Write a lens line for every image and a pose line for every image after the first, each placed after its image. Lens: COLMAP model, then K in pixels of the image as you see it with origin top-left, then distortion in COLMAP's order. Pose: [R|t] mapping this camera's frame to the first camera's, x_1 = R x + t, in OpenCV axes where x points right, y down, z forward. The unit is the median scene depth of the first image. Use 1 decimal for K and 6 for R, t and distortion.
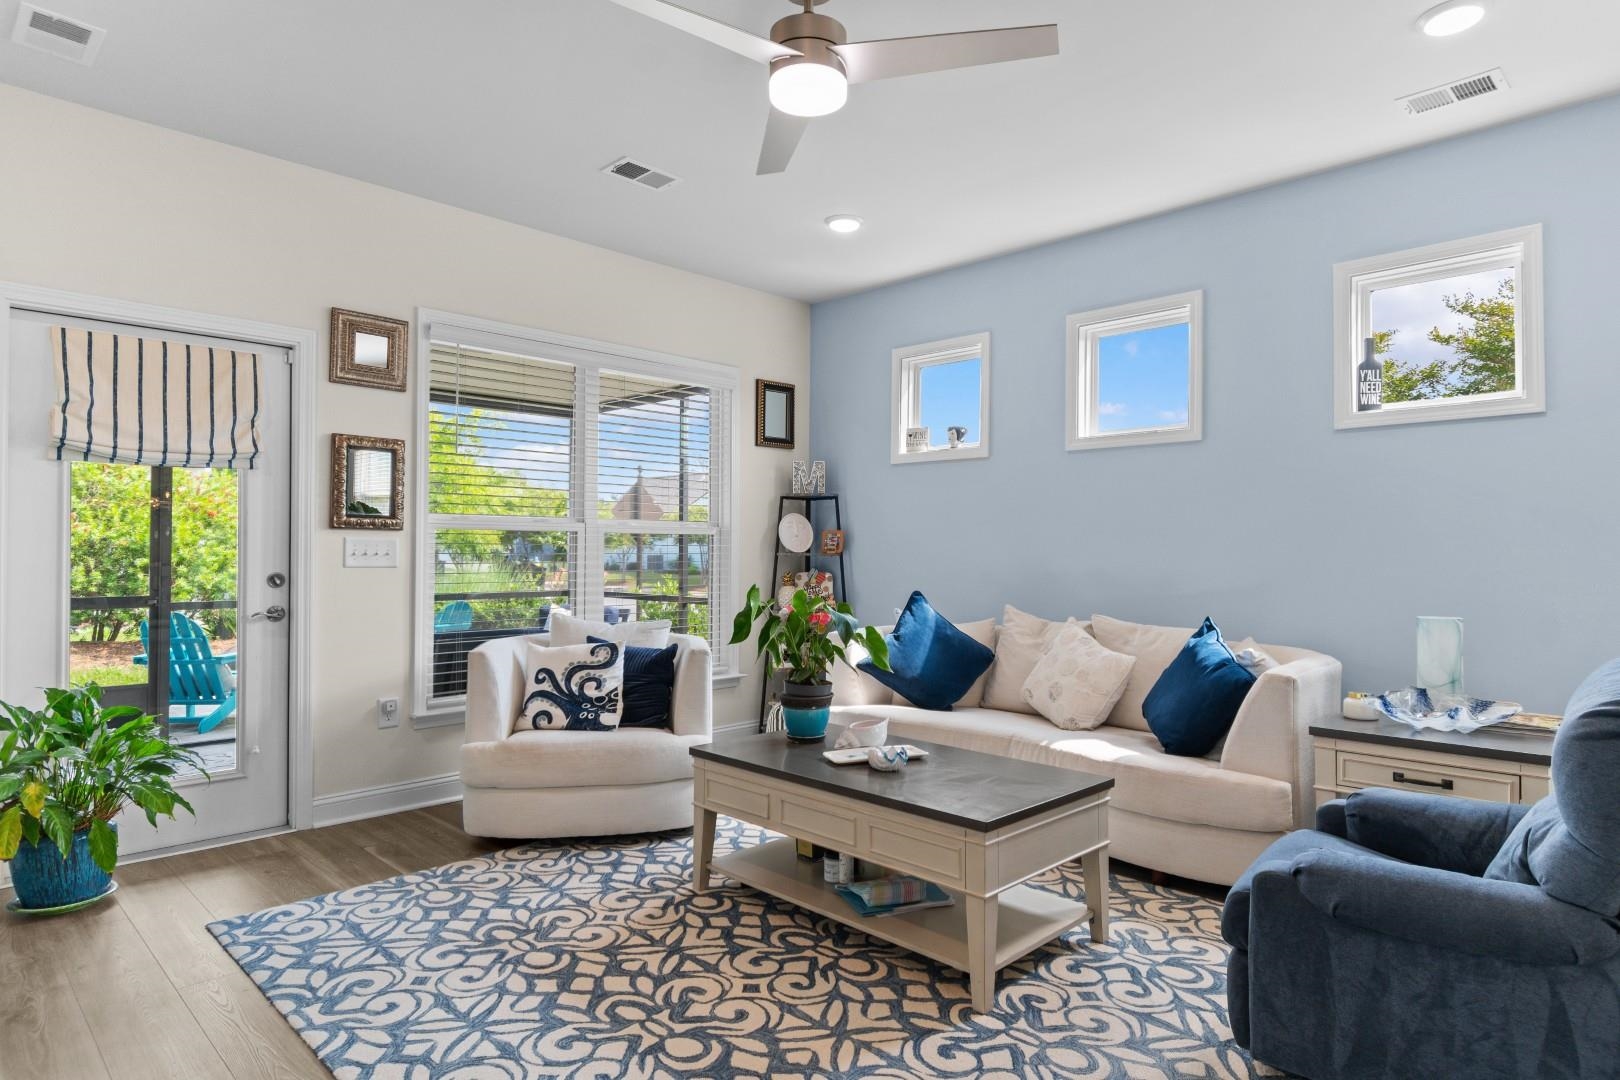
lens RADIAL K [[871.4, 0, 765.4], [0, 871.4, 545.4], [0, 0, 1]] dist [0.003301, 0.001866]
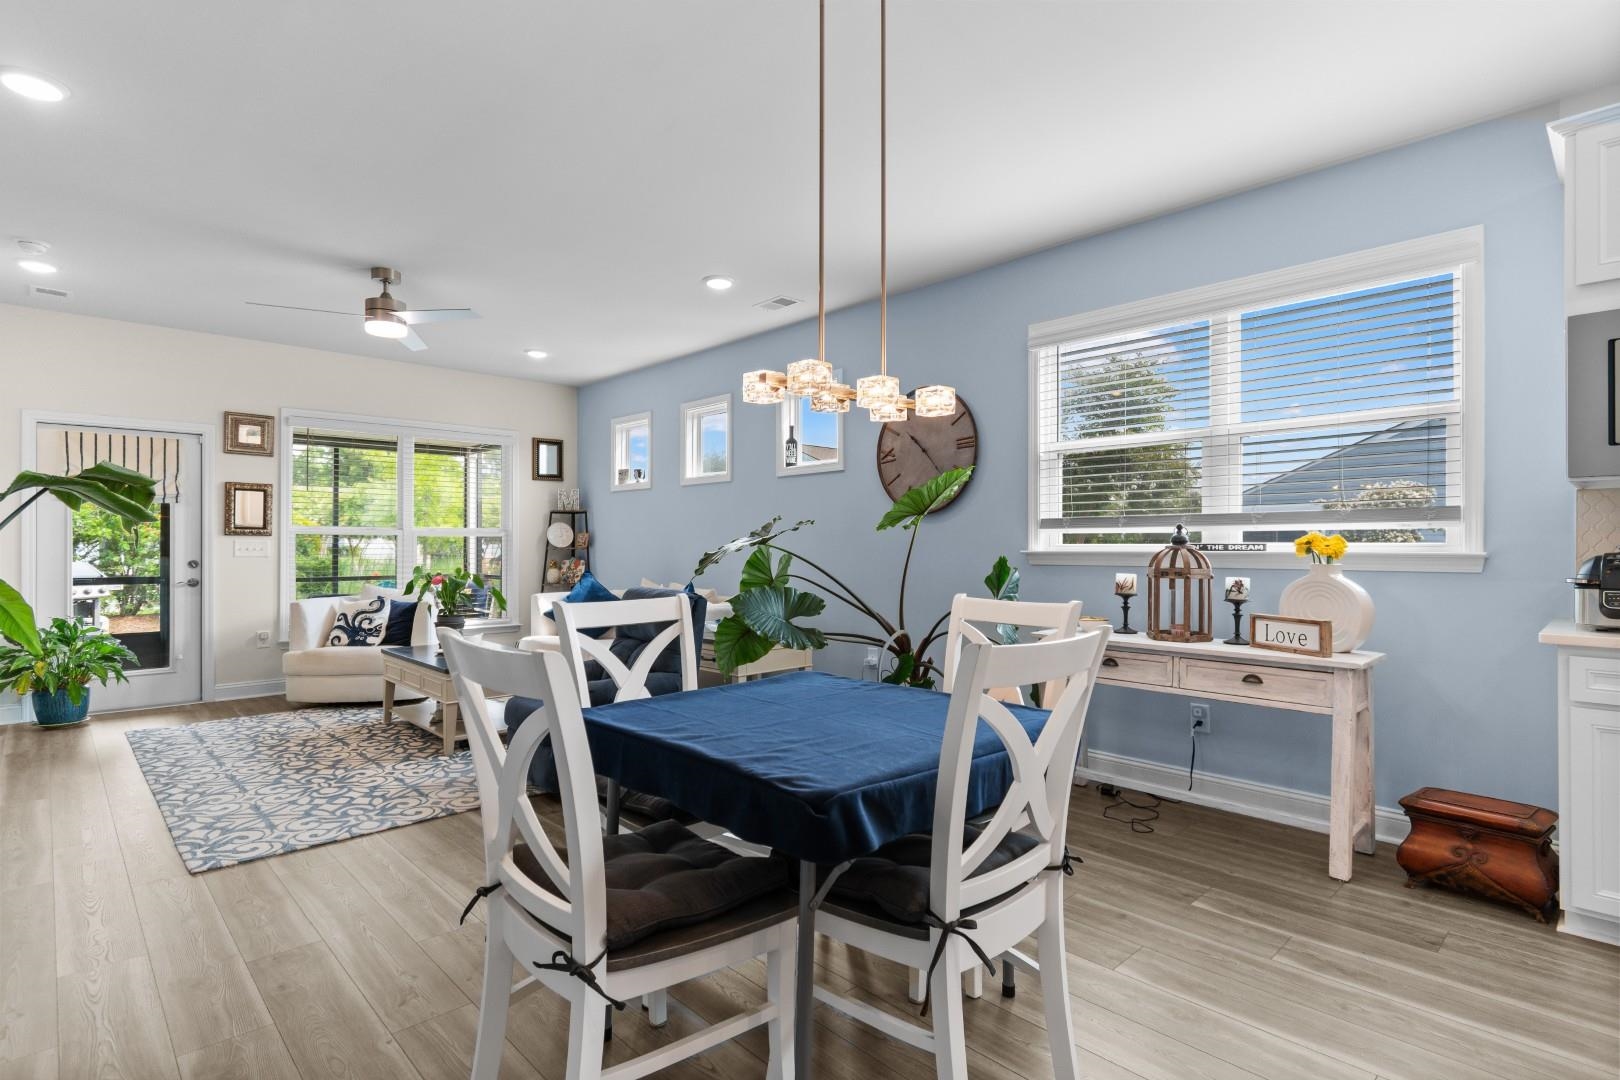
lens RADIAL K [[798.6, 0, 816.3], [0, 798.6, 544.5], [0, 0, 1]] dist [0.007158, -0.001688]
pose [[0.999446, -0.004135, -0.033033, 0.760578], [0.004266, 0.999983, 0.003898, -0.001200], [0.033016, -0.004037, 0.999447, -0.596683]]
